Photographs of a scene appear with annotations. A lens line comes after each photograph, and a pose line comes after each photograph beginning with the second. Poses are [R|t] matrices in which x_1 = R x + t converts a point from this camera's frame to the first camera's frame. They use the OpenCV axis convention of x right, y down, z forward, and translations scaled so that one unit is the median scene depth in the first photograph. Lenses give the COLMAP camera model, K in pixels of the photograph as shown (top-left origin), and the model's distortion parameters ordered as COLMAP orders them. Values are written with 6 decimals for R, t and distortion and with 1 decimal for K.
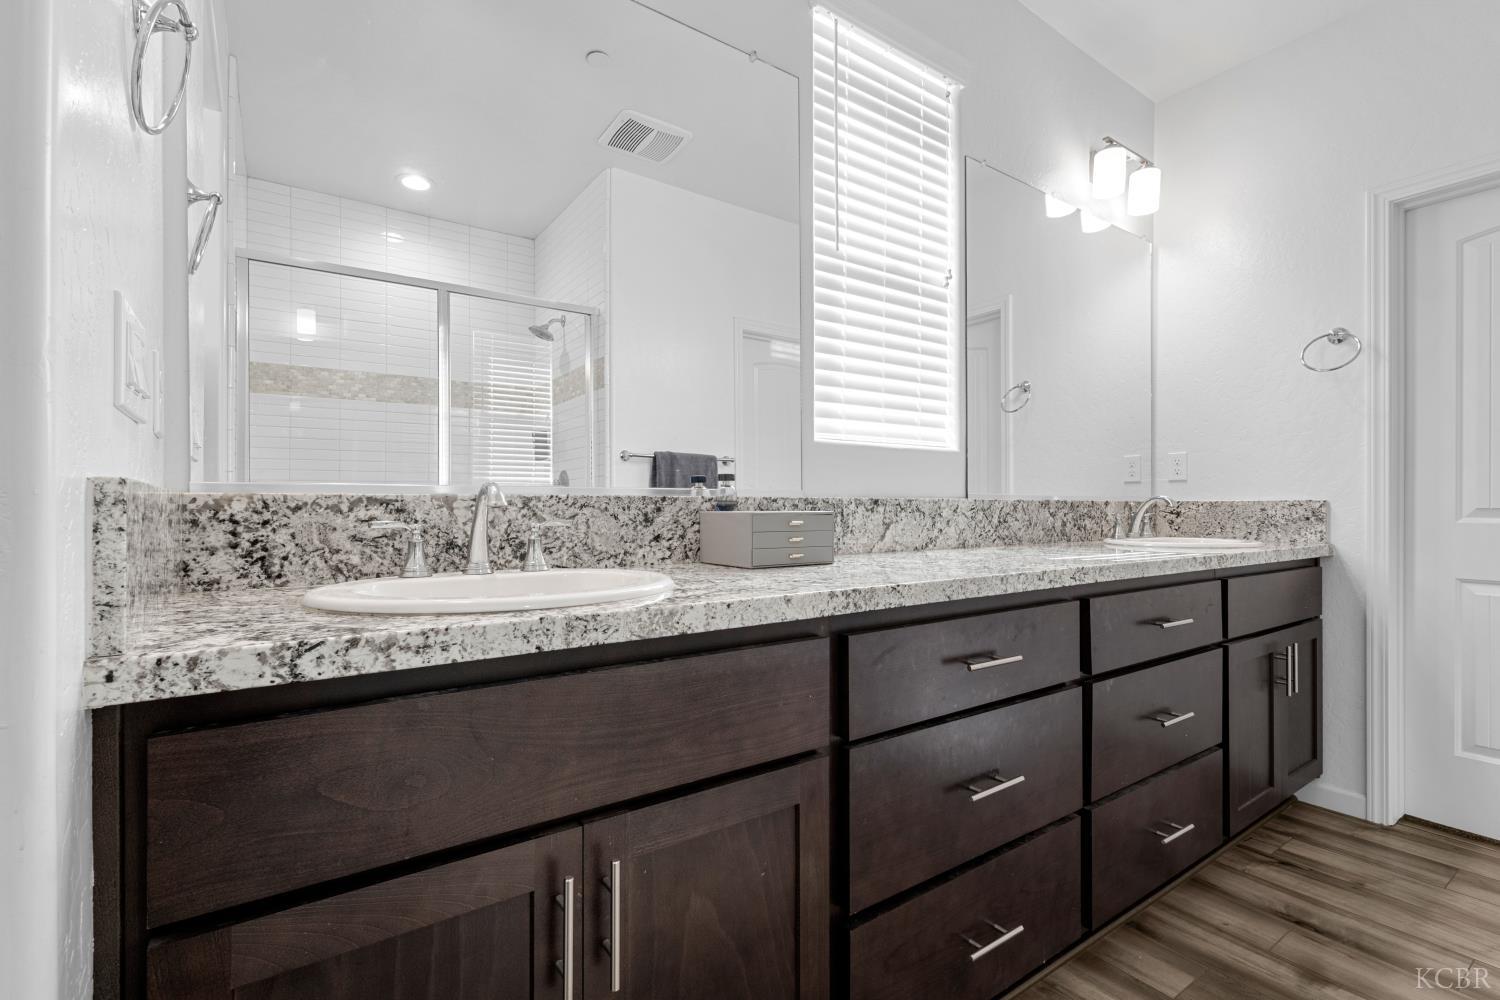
lens RADIAL K [[679.5, 0, 740.2], [0, 679.5, 510.6], [0, 0, 1]] dist [0.013333, -0.002493]
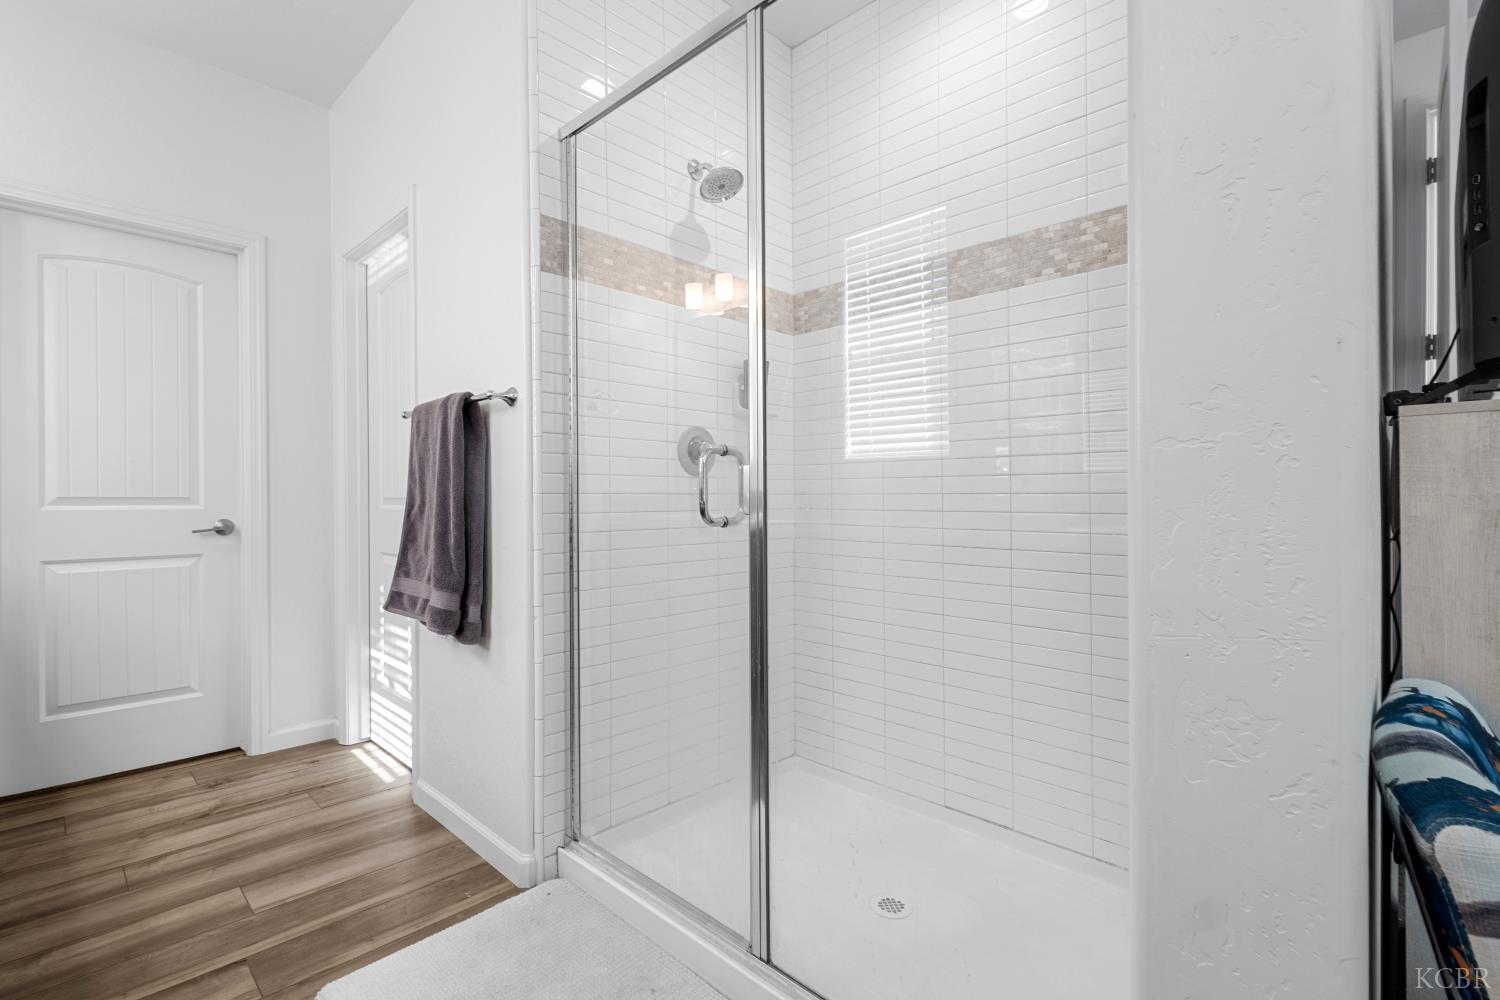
lens RADIAL K [[679.5, 0, 744.4], [0, 679.5, 495.7], [0, 0, 1]] dist [0.013333, -0.002493]
pose [[-0.191892, 0.000724, 0.981416, -0.302495], [0.002873, 0.999996, -0.000176, -0.003317], [-0.981412, 0.002786, -0.191893, 0.127574]]
